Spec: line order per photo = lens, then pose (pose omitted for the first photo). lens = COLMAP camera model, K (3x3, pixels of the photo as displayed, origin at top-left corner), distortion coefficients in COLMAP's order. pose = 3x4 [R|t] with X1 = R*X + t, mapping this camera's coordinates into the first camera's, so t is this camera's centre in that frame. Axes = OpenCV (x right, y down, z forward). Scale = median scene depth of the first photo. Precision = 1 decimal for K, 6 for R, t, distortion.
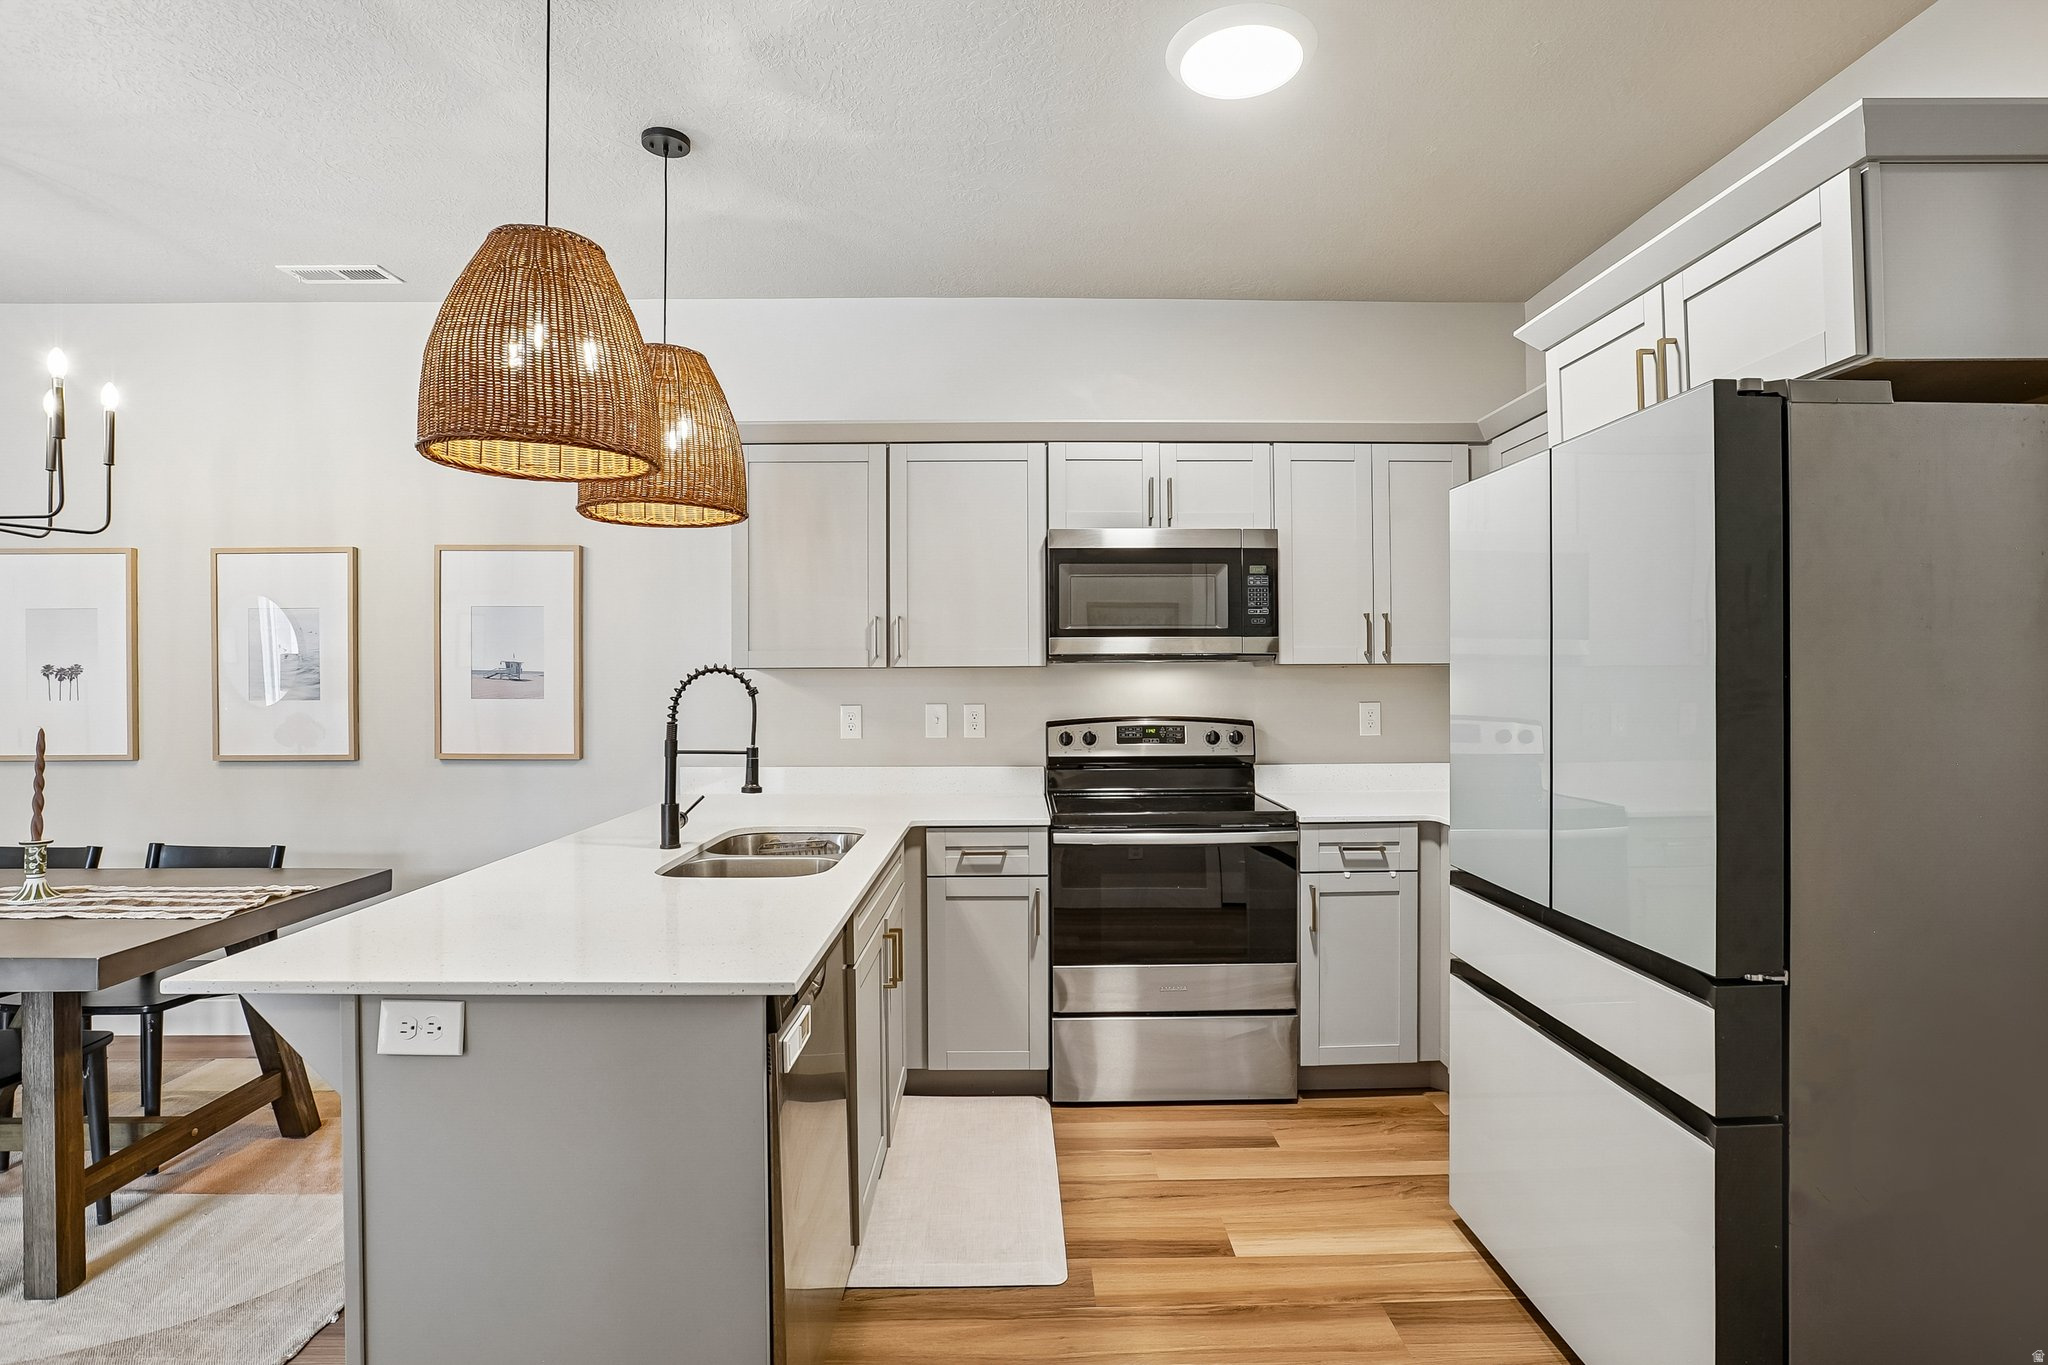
lens RADIAL K [[1031.7, 0, 1017.2], [0, 1031.7, 670.3], [0, 0, 1]] dist [-0.011817, 0.001082]
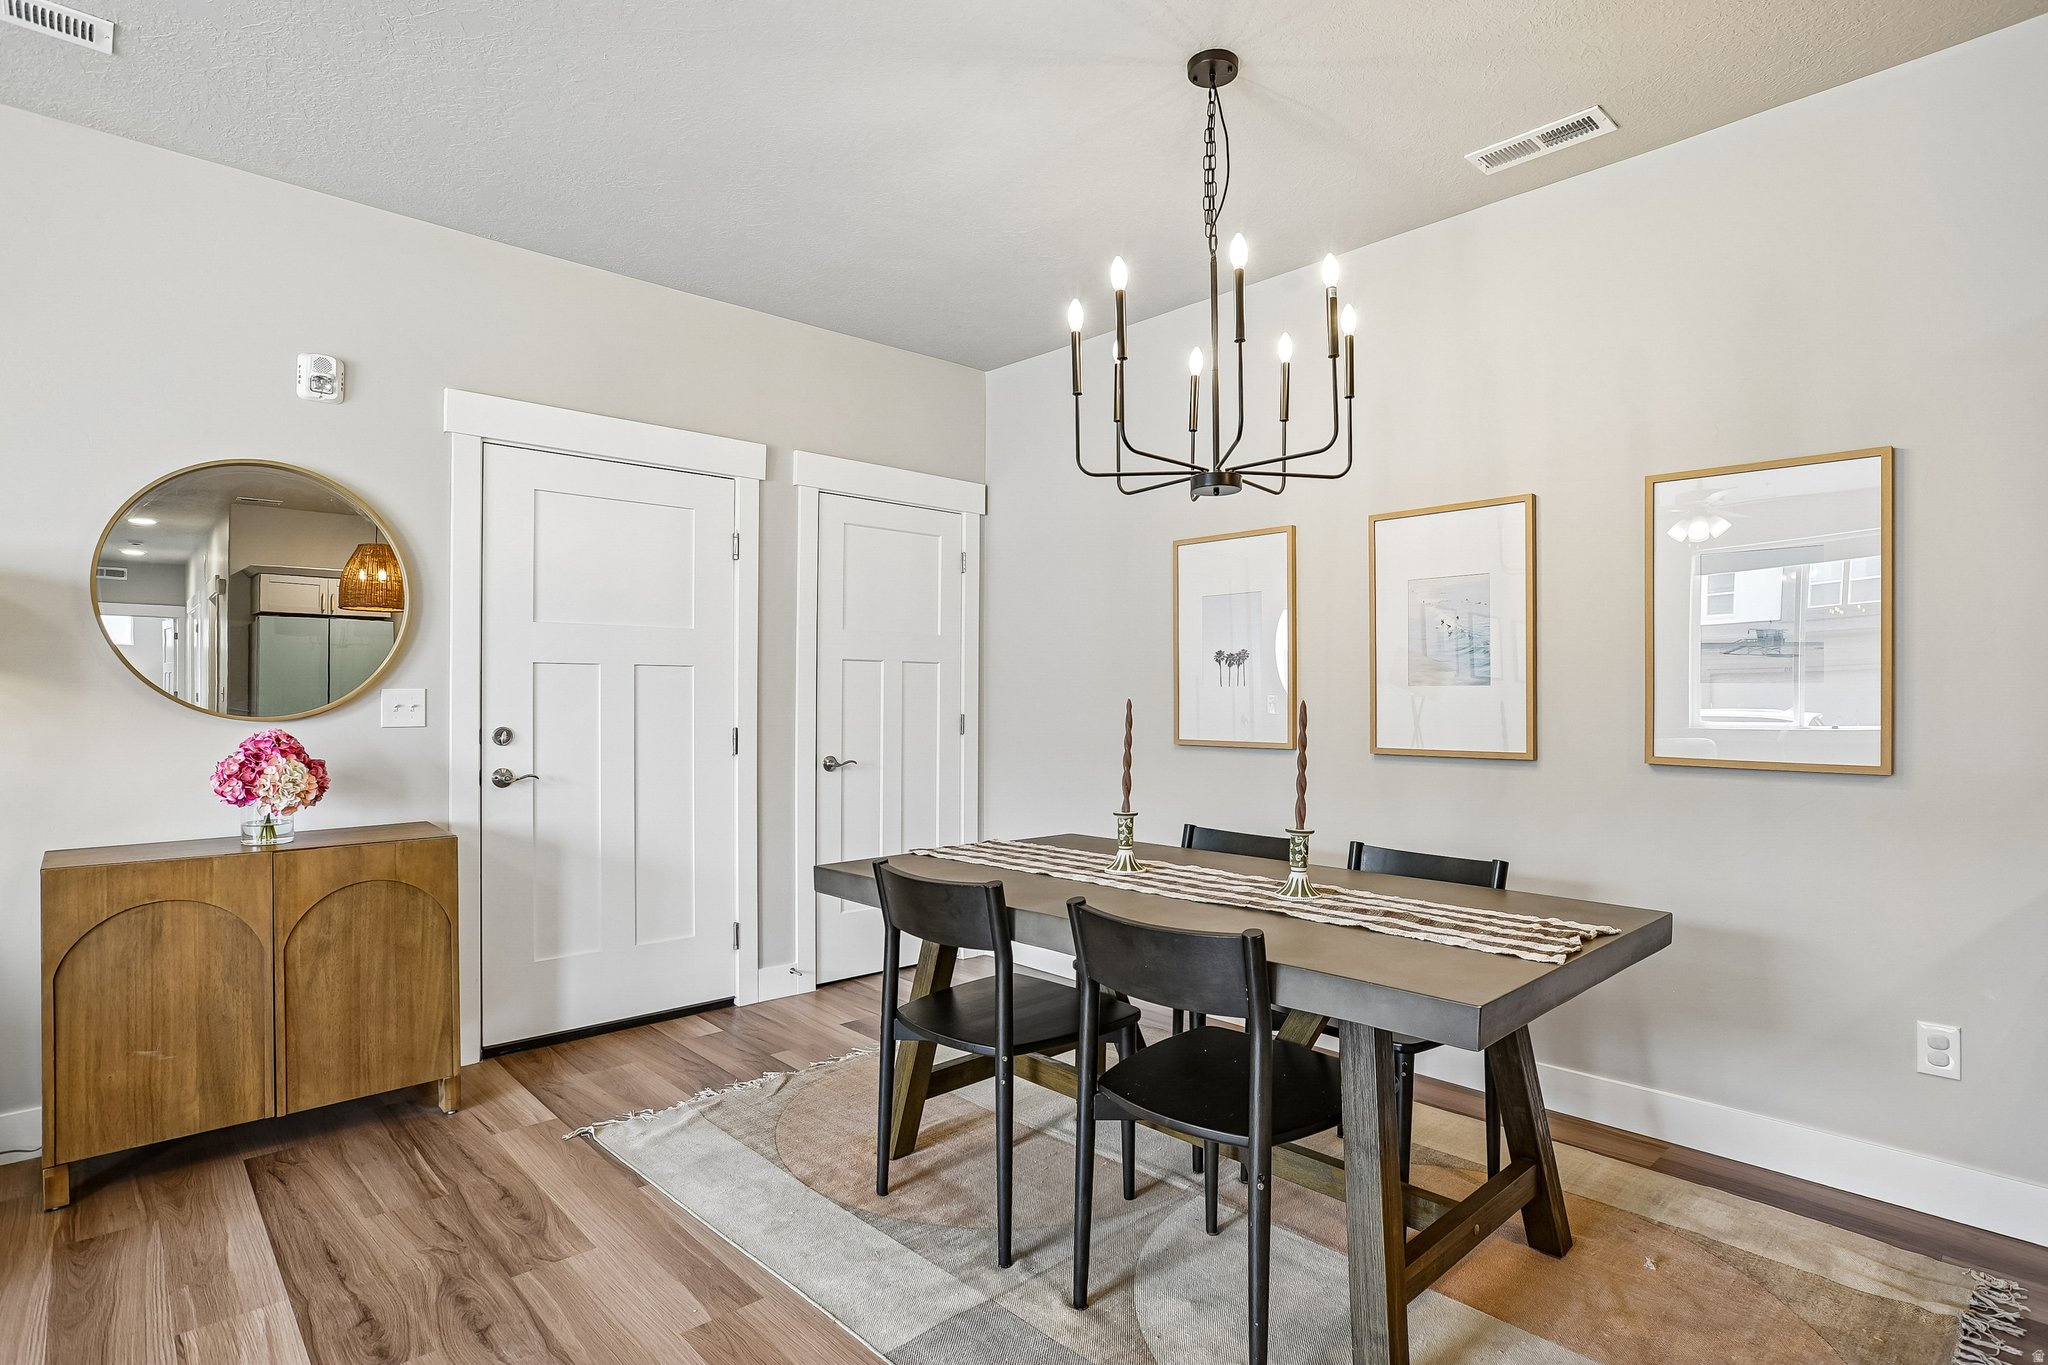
lens RADIAL K [[1037.0, 0, 1028.0], [0, 1037.0, 700.5], [0, 0, 1]] dist [-0.018203, 0.001396]
pose [[0.681074, 0.007609, -0.732175, -0.361776], [-0.002559, 0.999965, 0.008011, 0.039836], [0.732210, -0.003582, 0.681069, 0.180948]]
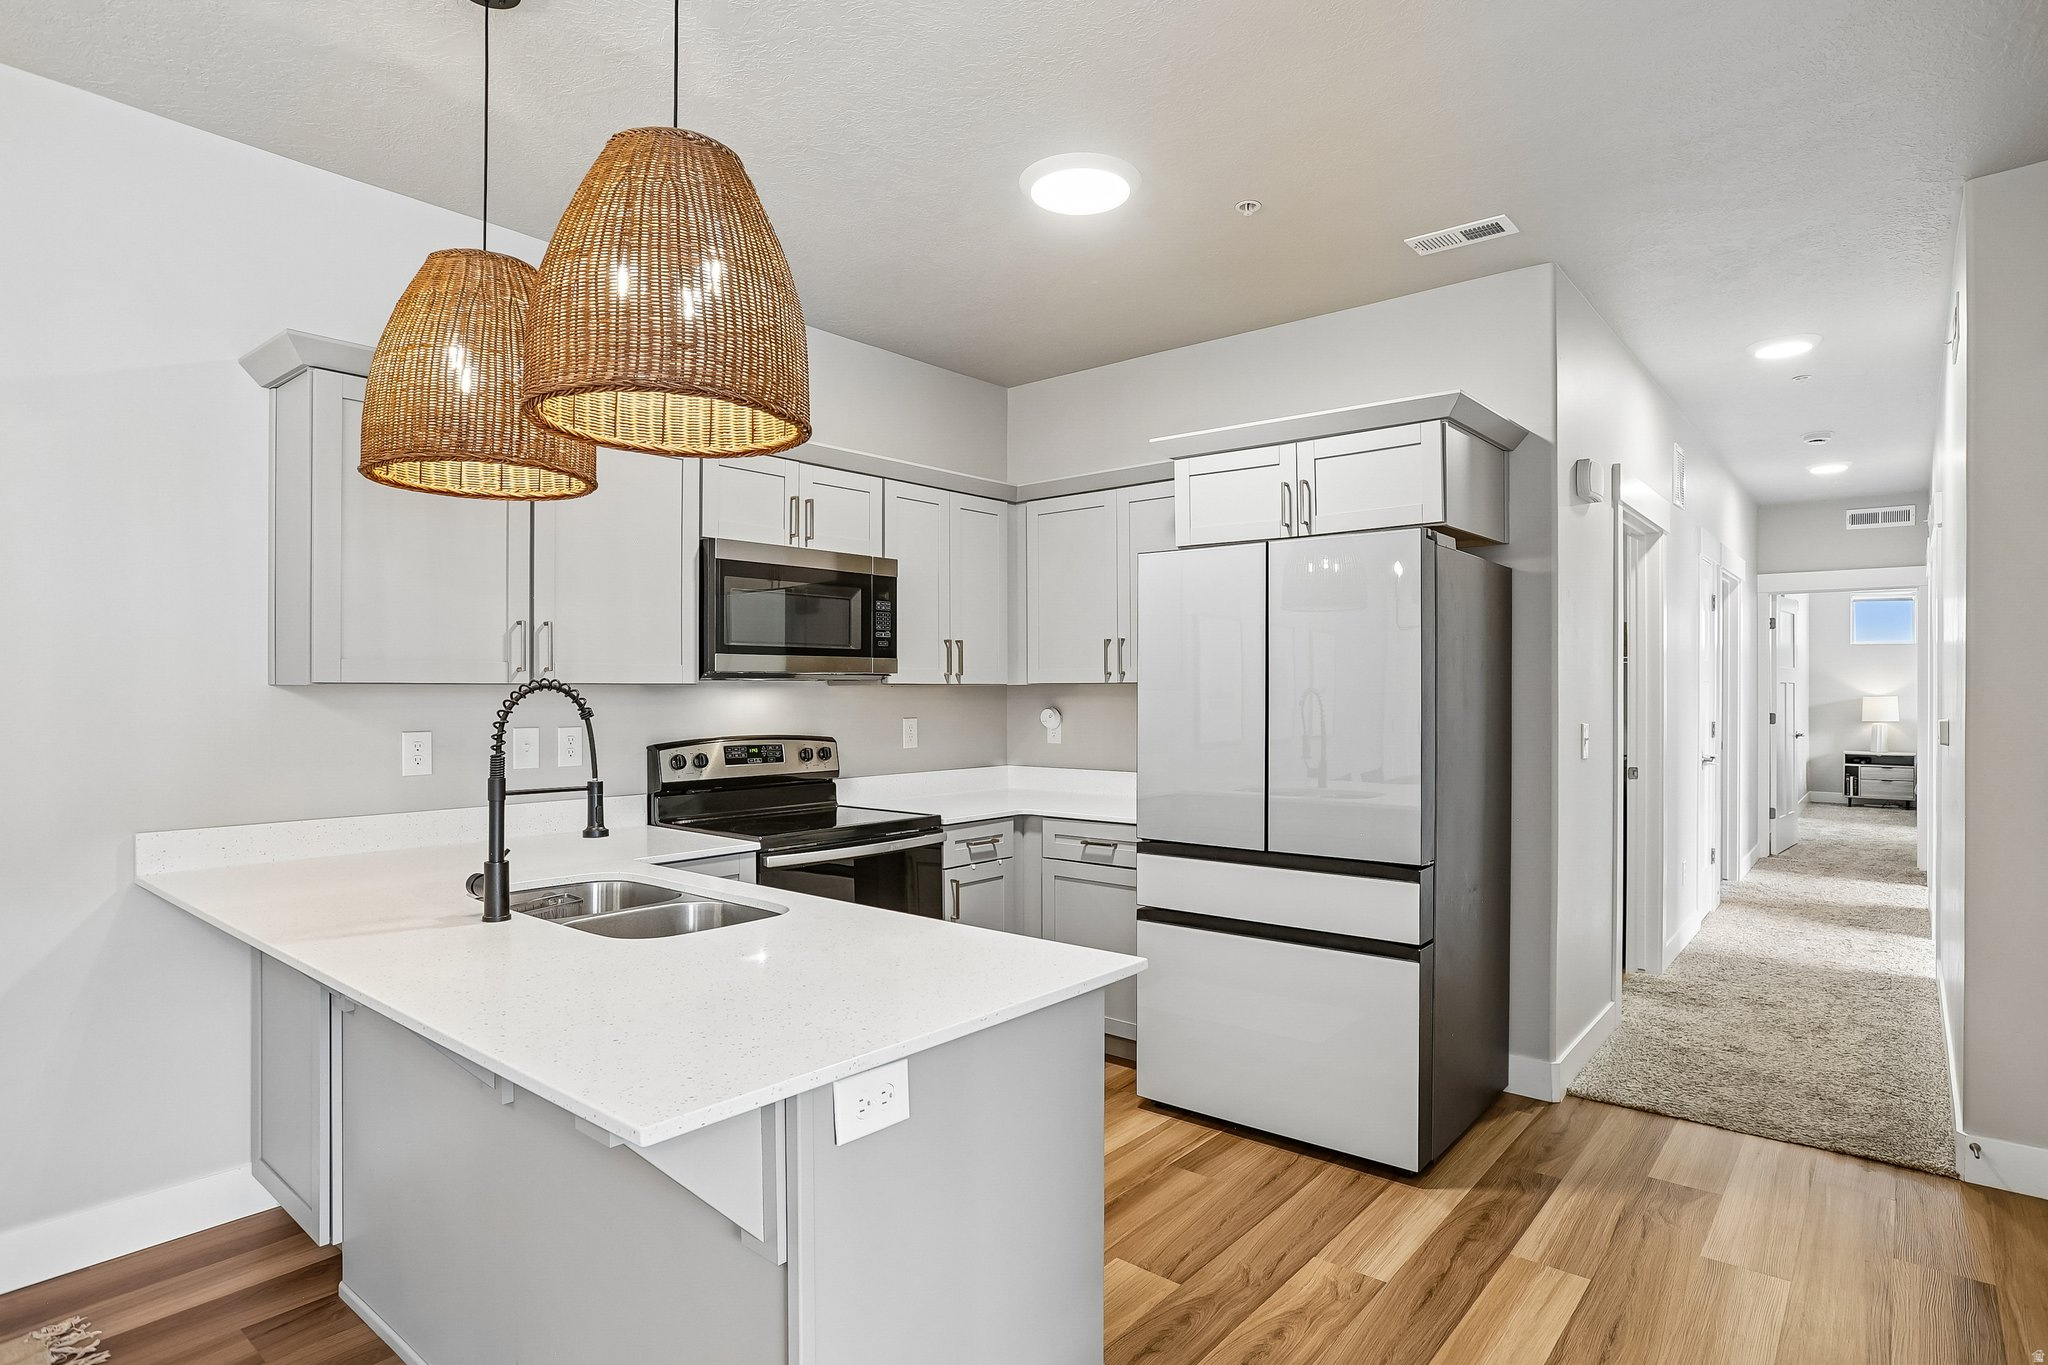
lens RADIAL K [[1122.1, 0, 1024.0], [0, 1122.1, 694.0], [0, 0, 1]] dist [-0.006762, 0.000169]
pose [[0.635790, 0.003192, 0.771855, -0.575213], [-0.006829, 0.999976, 0.001490, 0.002281], [-0.771832, -0.006218, 0.635796, 0.144035]]
